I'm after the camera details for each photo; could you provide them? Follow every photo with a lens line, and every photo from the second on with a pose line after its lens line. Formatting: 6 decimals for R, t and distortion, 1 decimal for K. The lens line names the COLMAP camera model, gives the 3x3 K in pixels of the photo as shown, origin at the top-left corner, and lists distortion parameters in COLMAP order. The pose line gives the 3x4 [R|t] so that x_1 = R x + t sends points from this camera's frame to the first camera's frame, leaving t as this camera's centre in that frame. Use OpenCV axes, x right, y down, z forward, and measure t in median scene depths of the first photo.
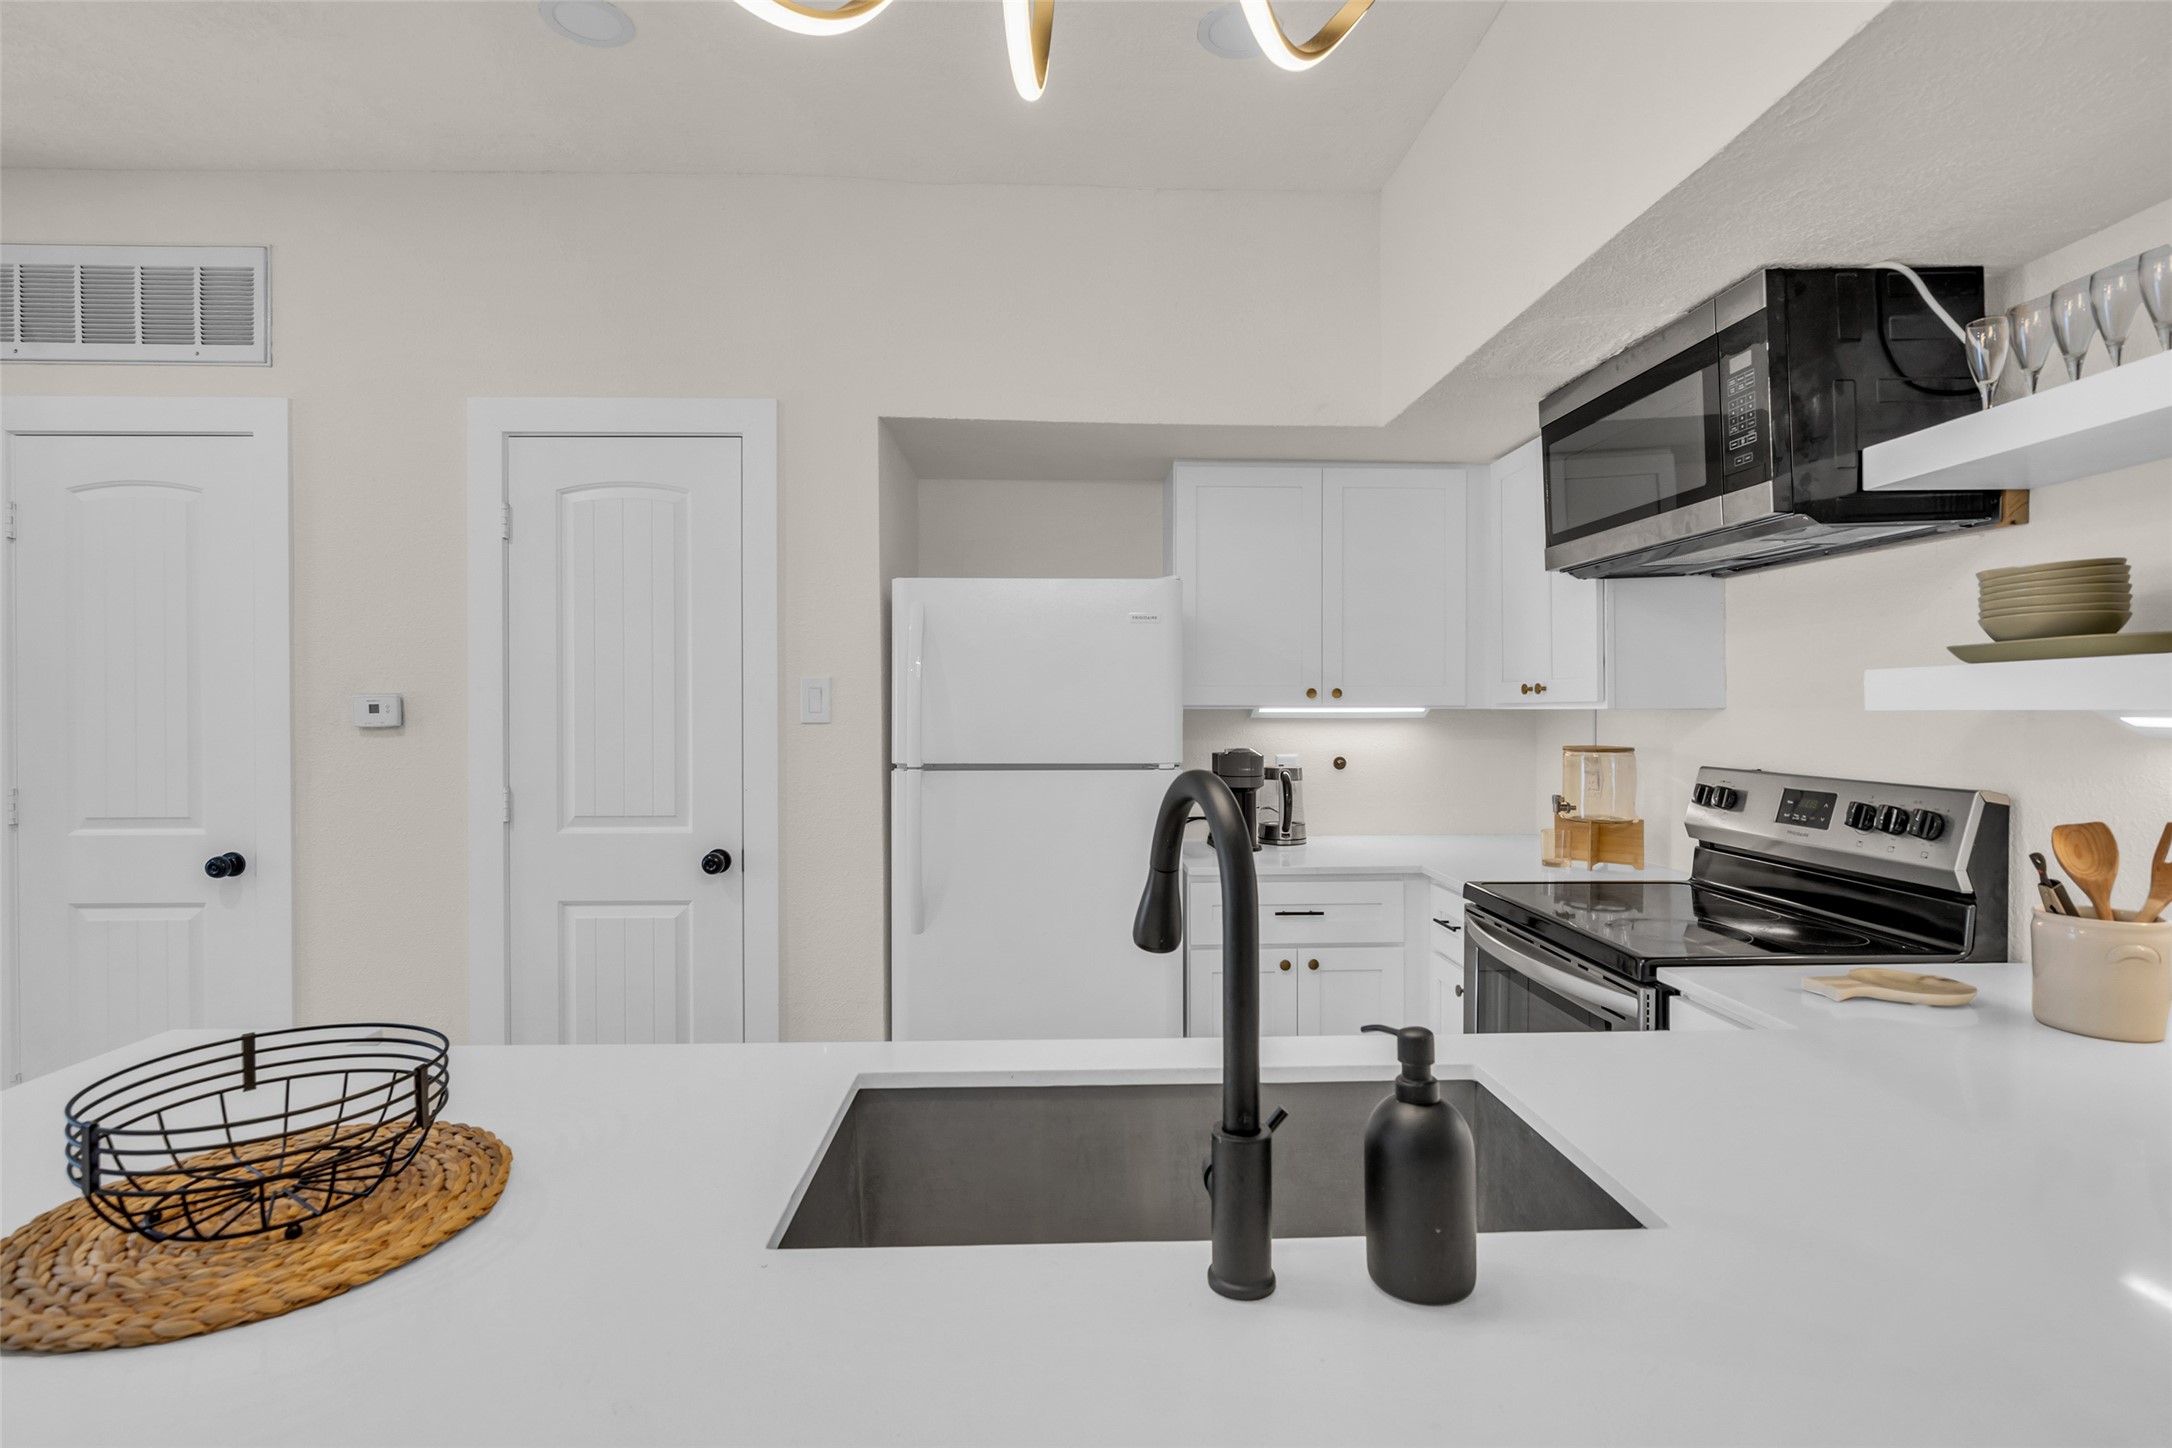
lens RADIAL K [[1004.5, 0, 1080.6], [0, 1004.5, 718.9], [0, 0, 1]] dist [-0.015140, 0.001457]
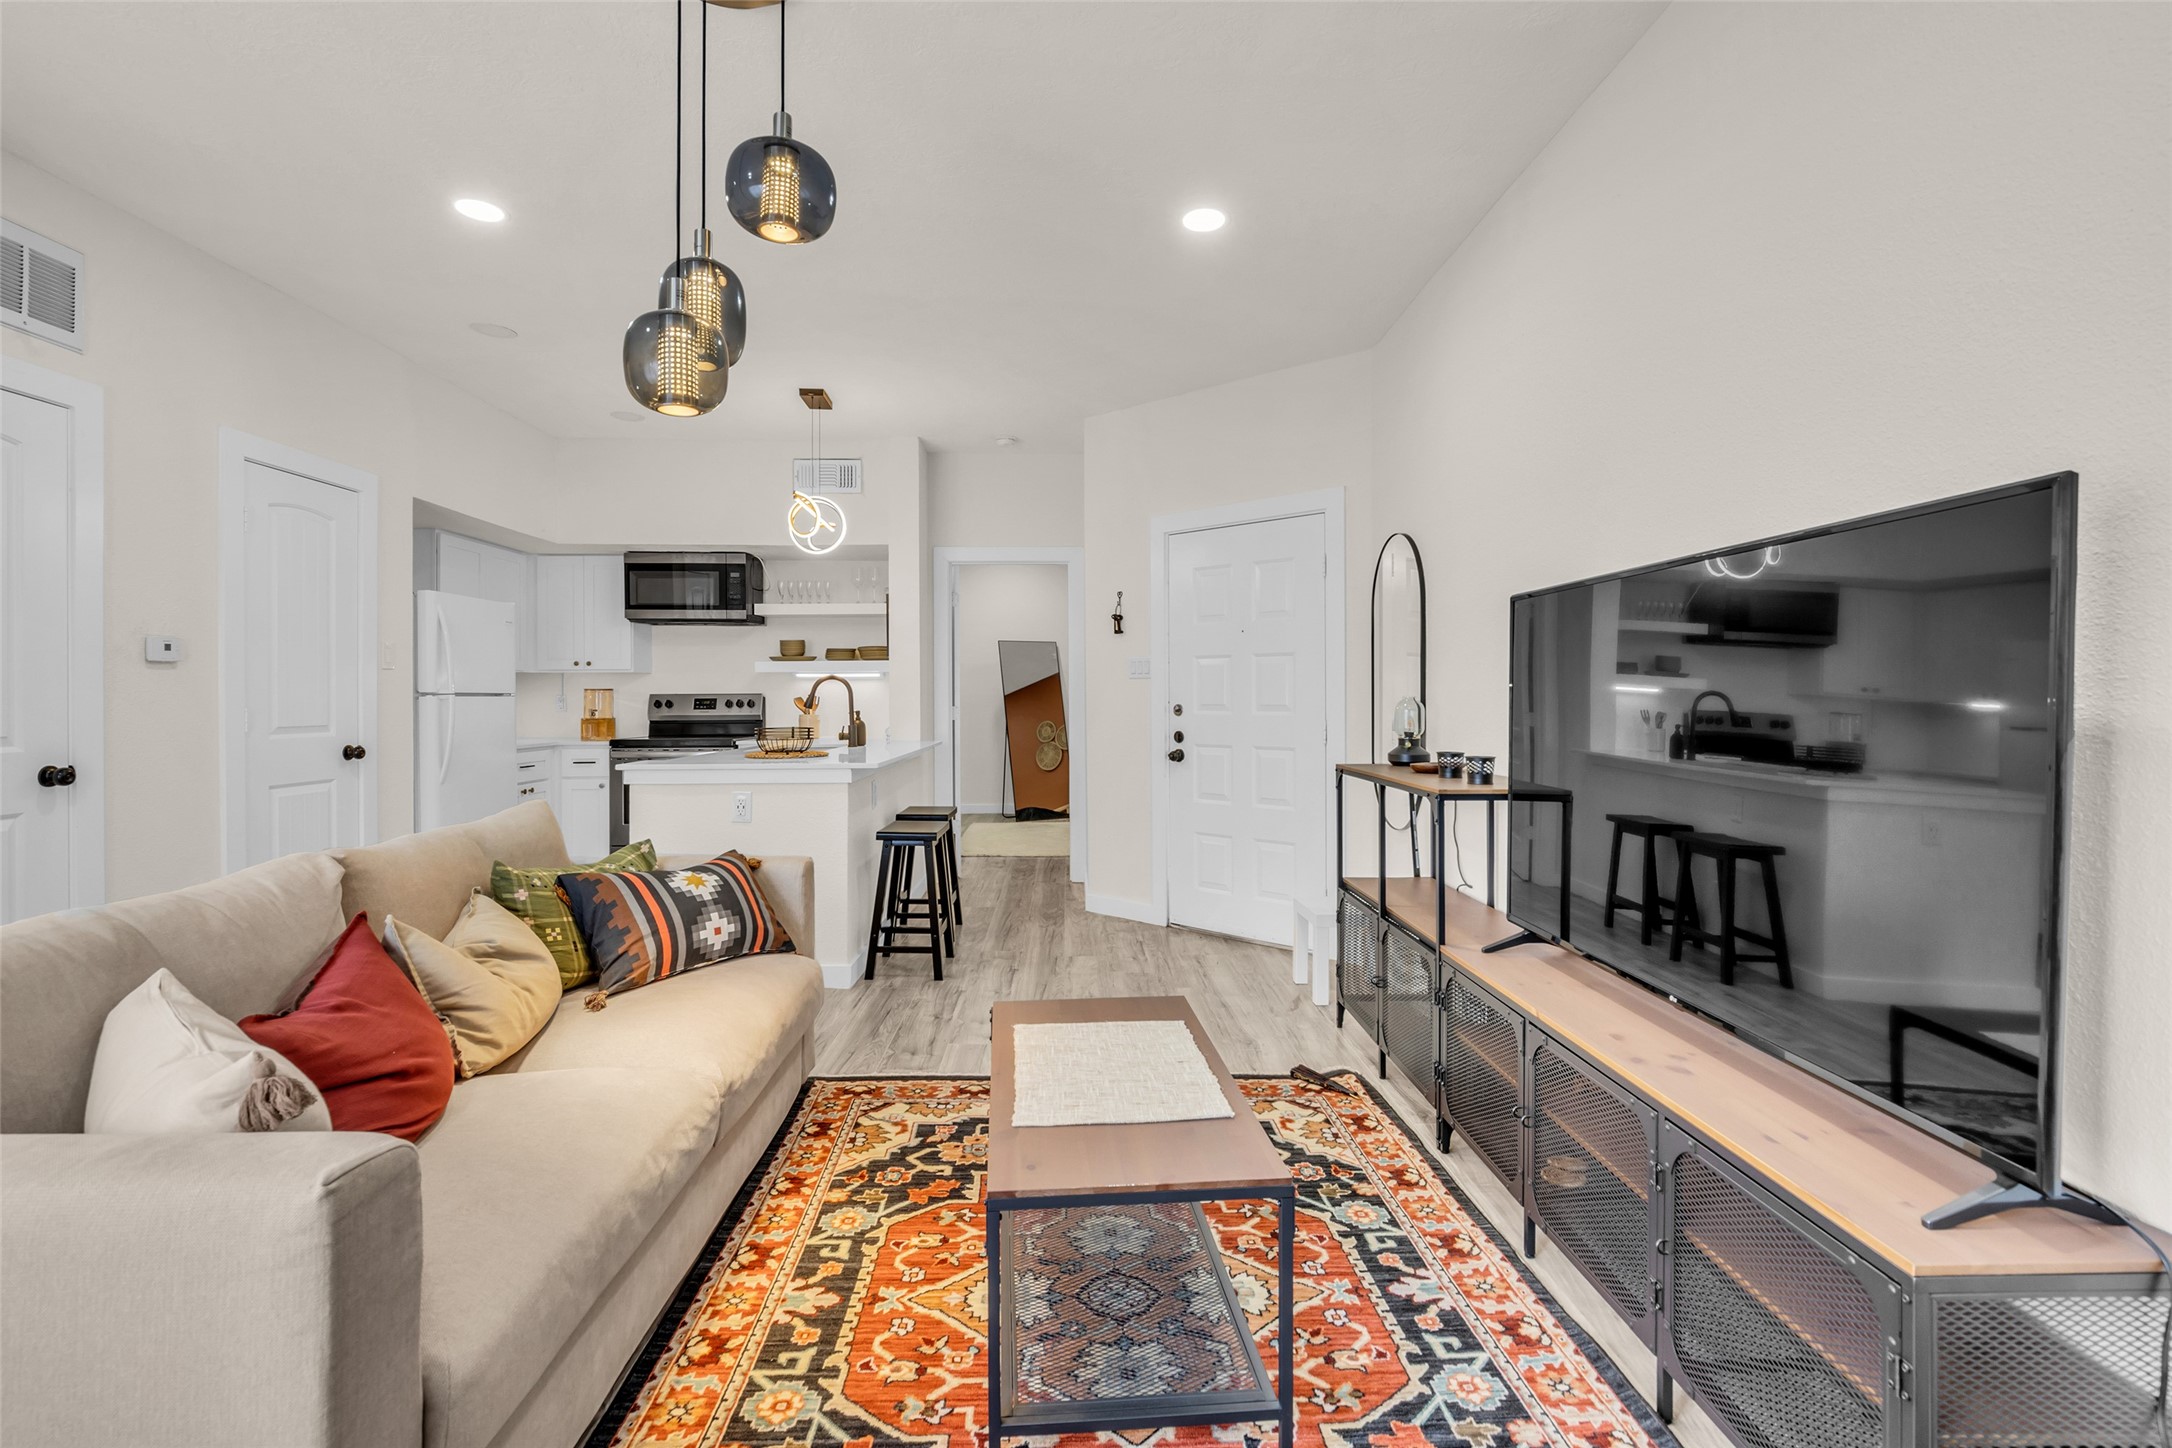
lens RADIAL K [[1004.5, 0, 1075.8], [0, 1004.5, 704.8], [0, 0, 1]] dist [-0.015140, 0.001457]
pose [[0.022516, -0.004838, 0.999735, -2.111016], [0.014655, 0.999882, 0.004508, 0.081434], [-0.999639, 0.014550, 0.022584, -0.222991]]
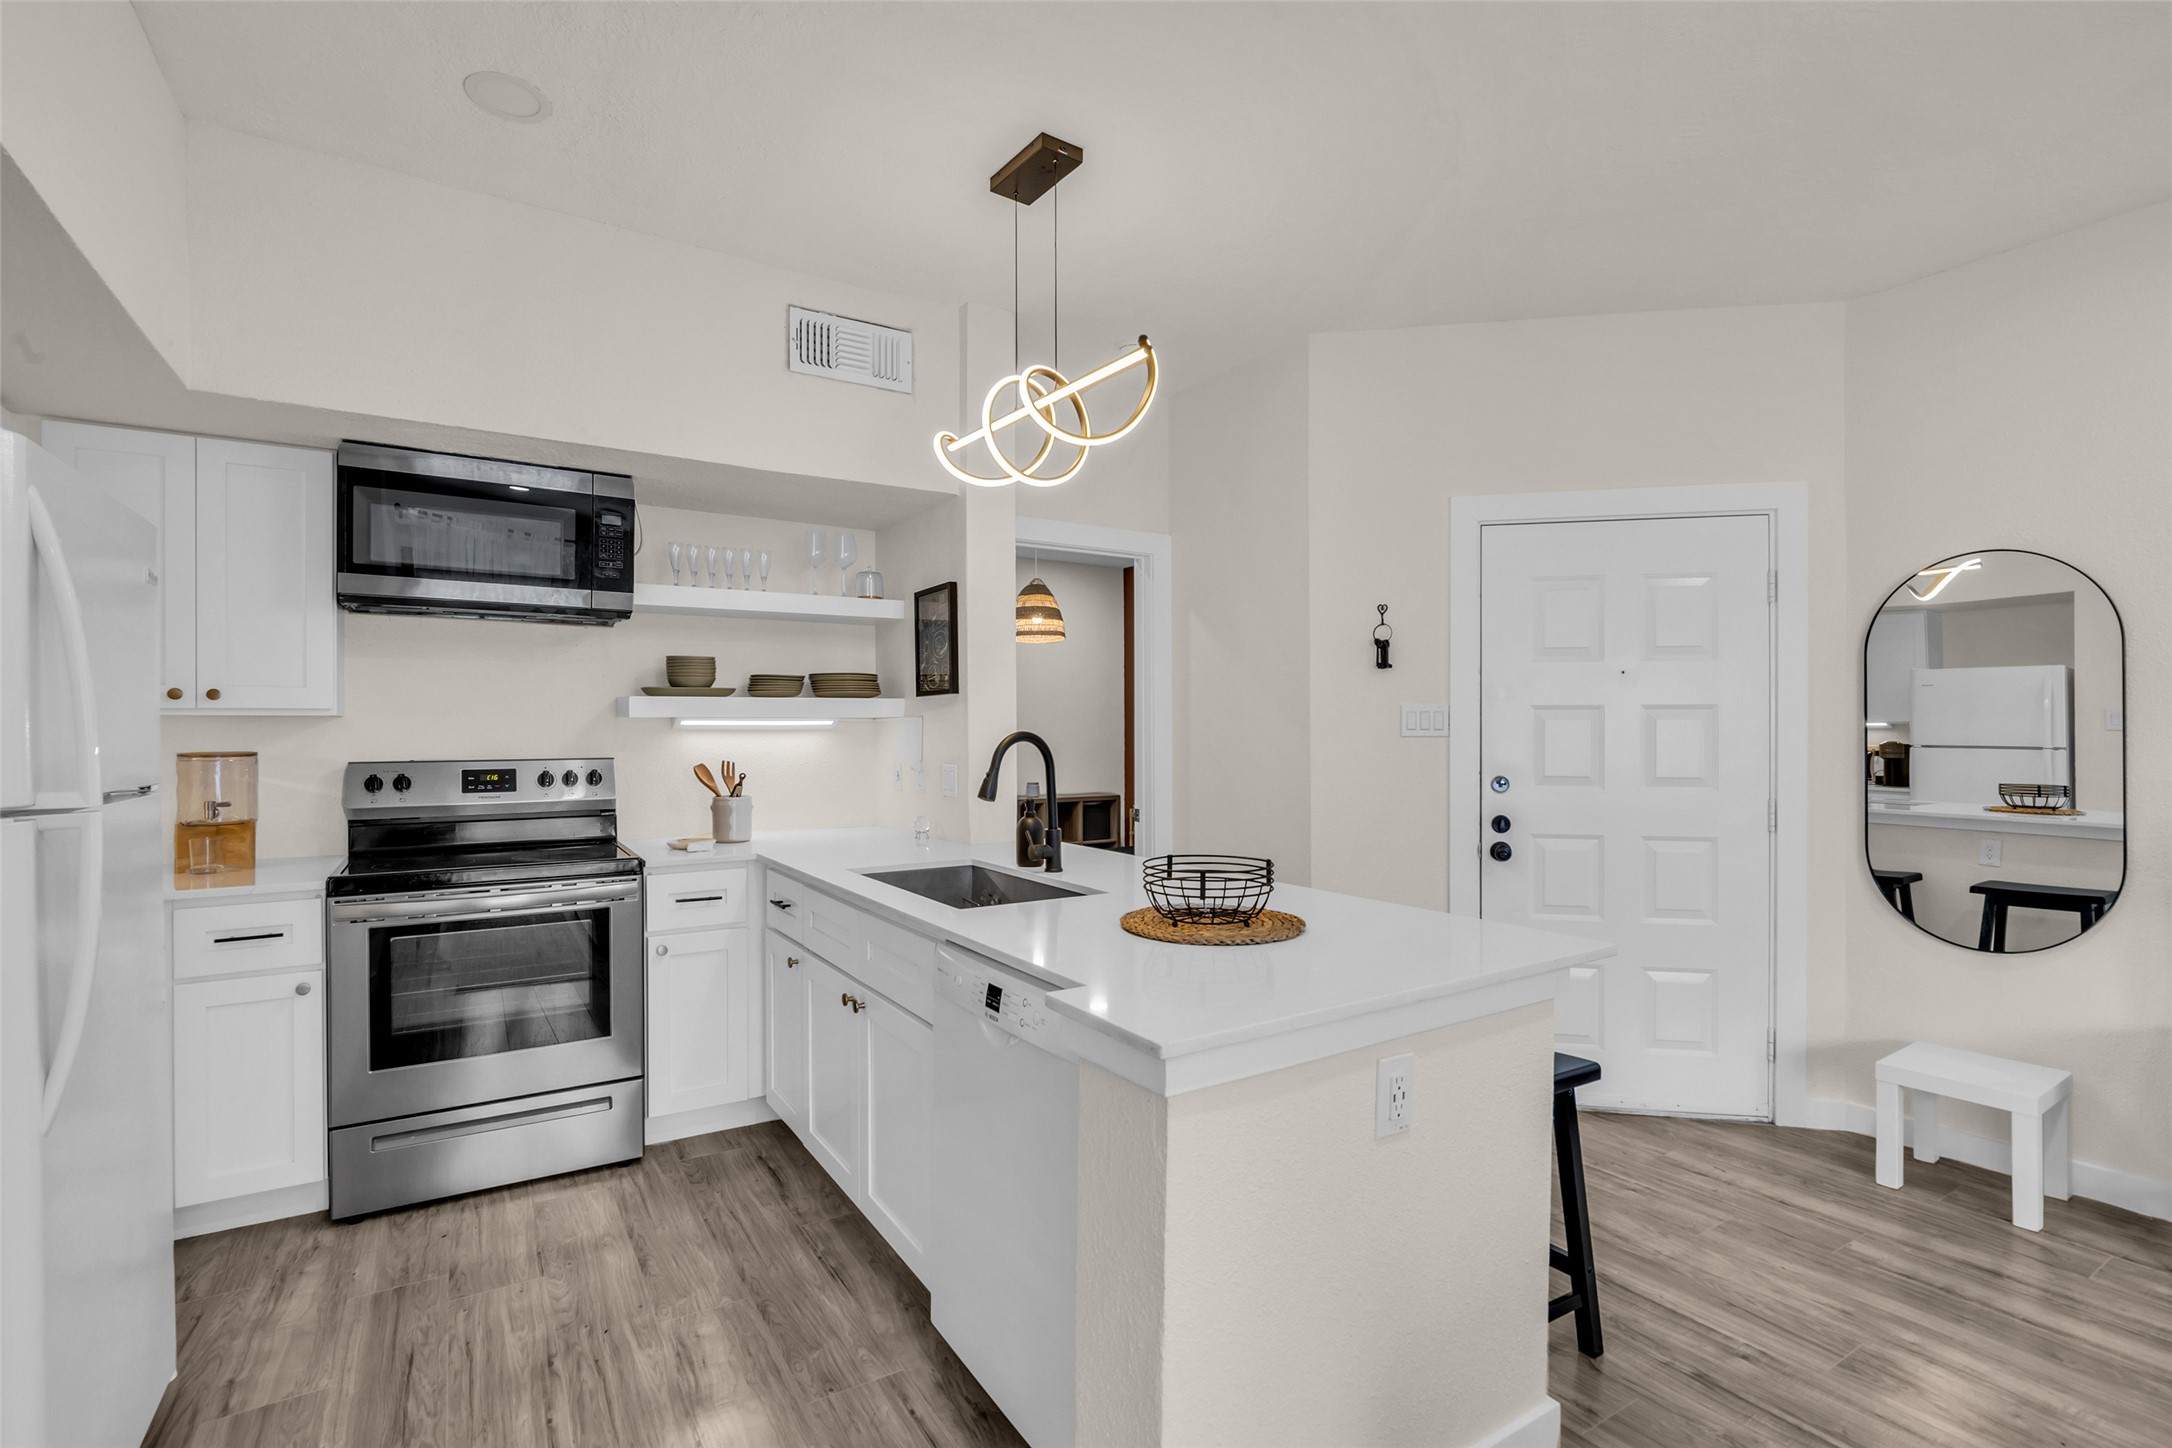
lens RADIAL K [[1004.5, 0, 1048.0], [0, 1004.5, 747.0], [0, 0, 1]] dist [-0.015140, 0.001457]
pose [[-0.502090, -0.011274, 0.864742, -0.913098], [0.013423, 0.999693, 0.020828, 0.013586], [-0.864711, 0.022065, -0.501785, 0.880755]]
